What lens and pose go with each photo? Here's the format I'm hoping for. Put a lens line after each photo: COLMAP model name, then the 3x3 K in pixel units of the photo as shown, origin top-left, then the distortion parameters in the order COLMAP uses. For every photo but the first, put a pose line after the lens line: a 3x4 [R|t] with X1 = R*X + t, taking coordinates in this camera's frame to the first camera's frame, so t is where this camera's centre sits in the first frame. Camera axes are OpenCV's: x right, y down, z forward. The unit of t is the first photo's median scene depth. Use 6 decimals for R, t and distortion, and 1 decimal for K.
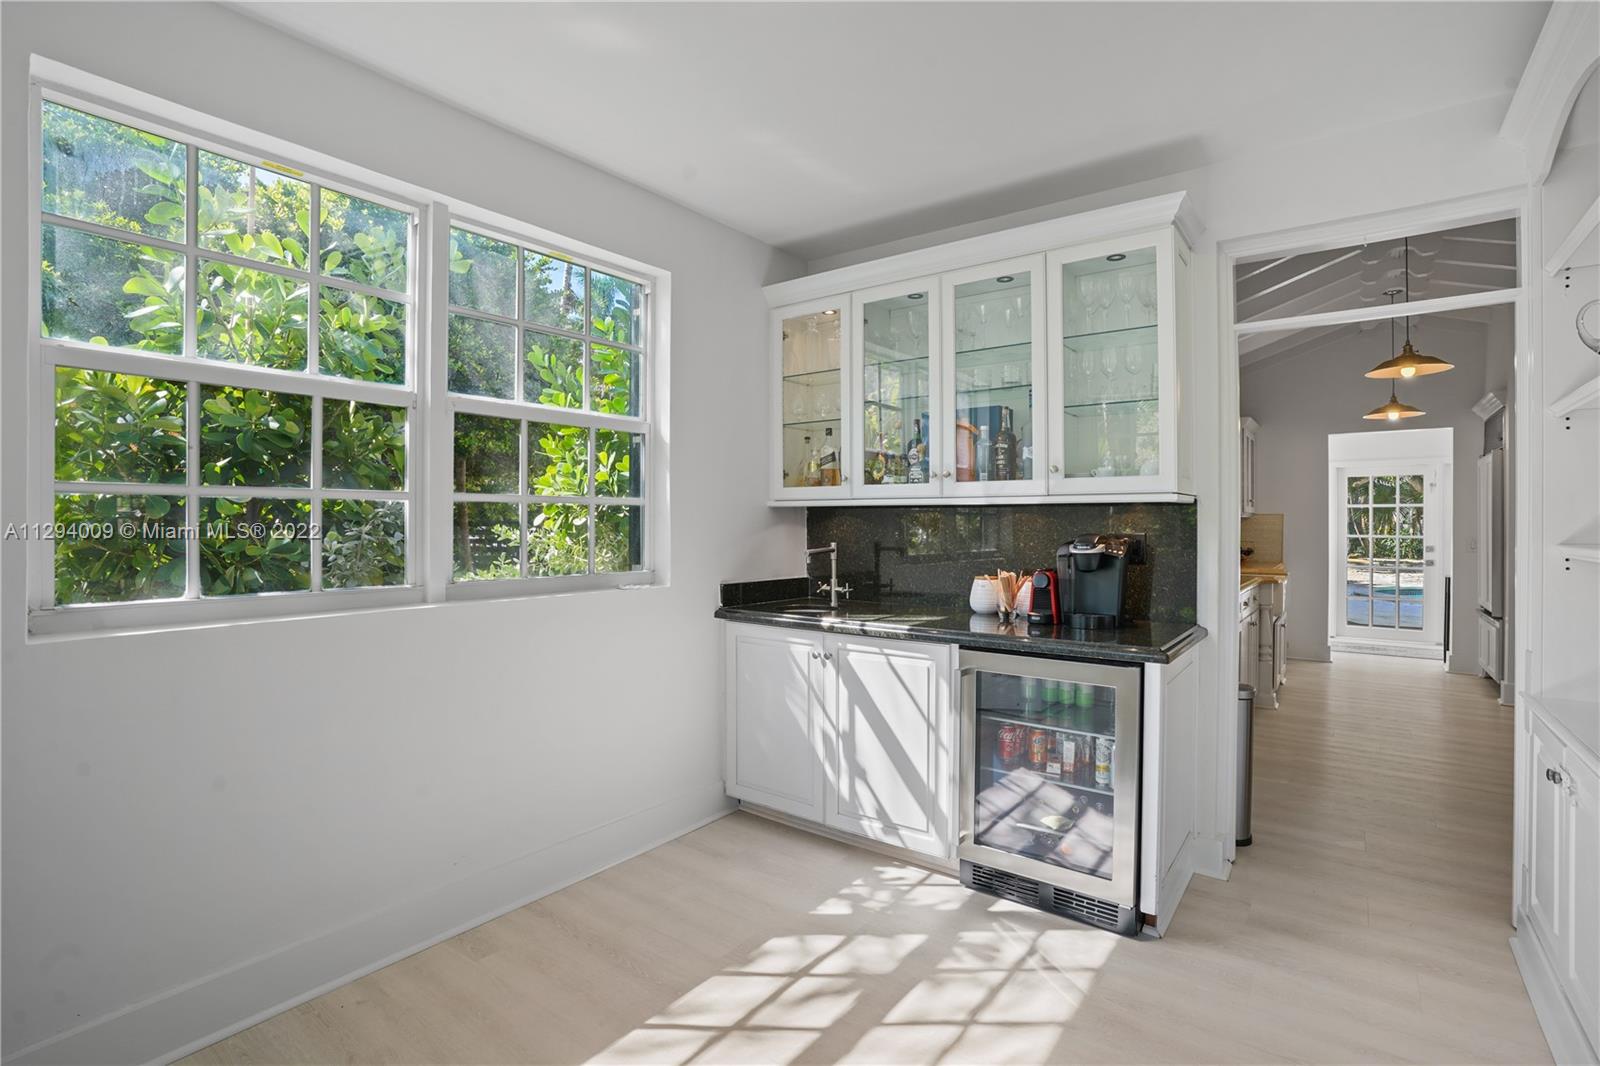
lens RADIAL K [[761.4, 0, 800.9], [0, 761.4, 528.8], [0, 0, 1]] dist [-0.044309, 0.009531]
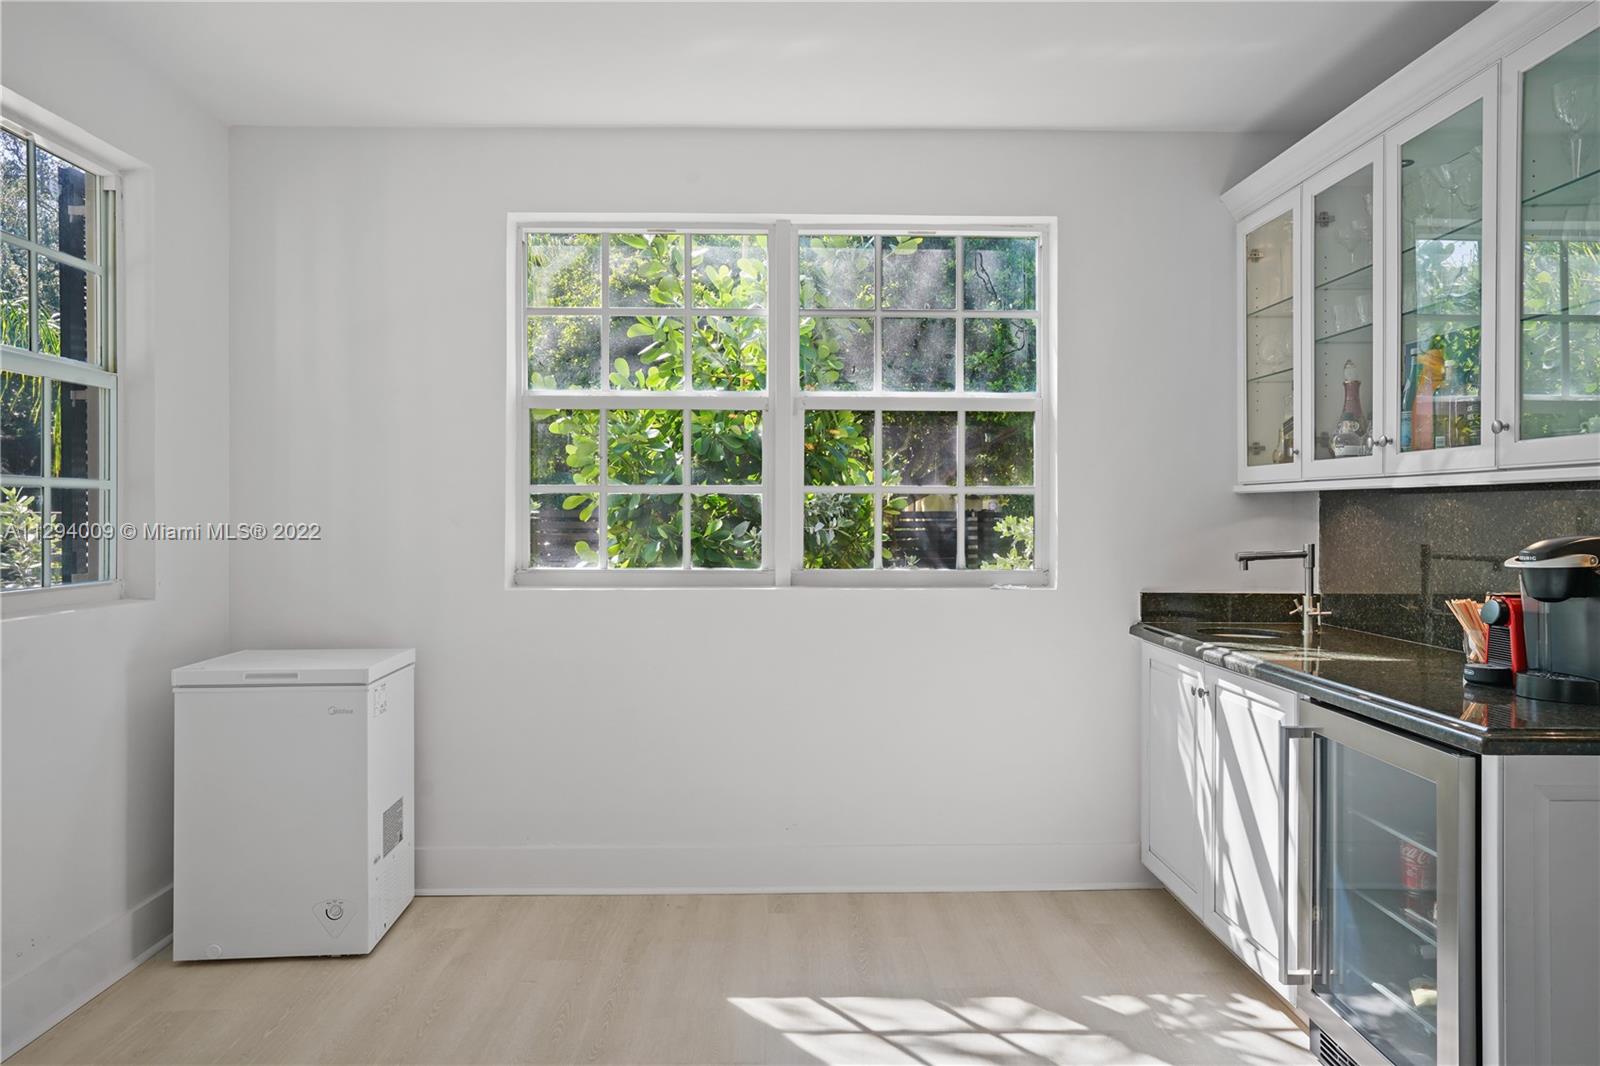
lens RADIAL K [[1076.5, 0, 795.3], [0, 1076.5, 520.8], [0, 0, 1]] dist [0.002342, 0.000499]
pose [[0.627768, 0.008043, -0.778359, 0.656319], [-0.009139, 0.999954, 0.002962, -0.001431], [0.778347, 0.005254, 0.627812, 0.027082]]
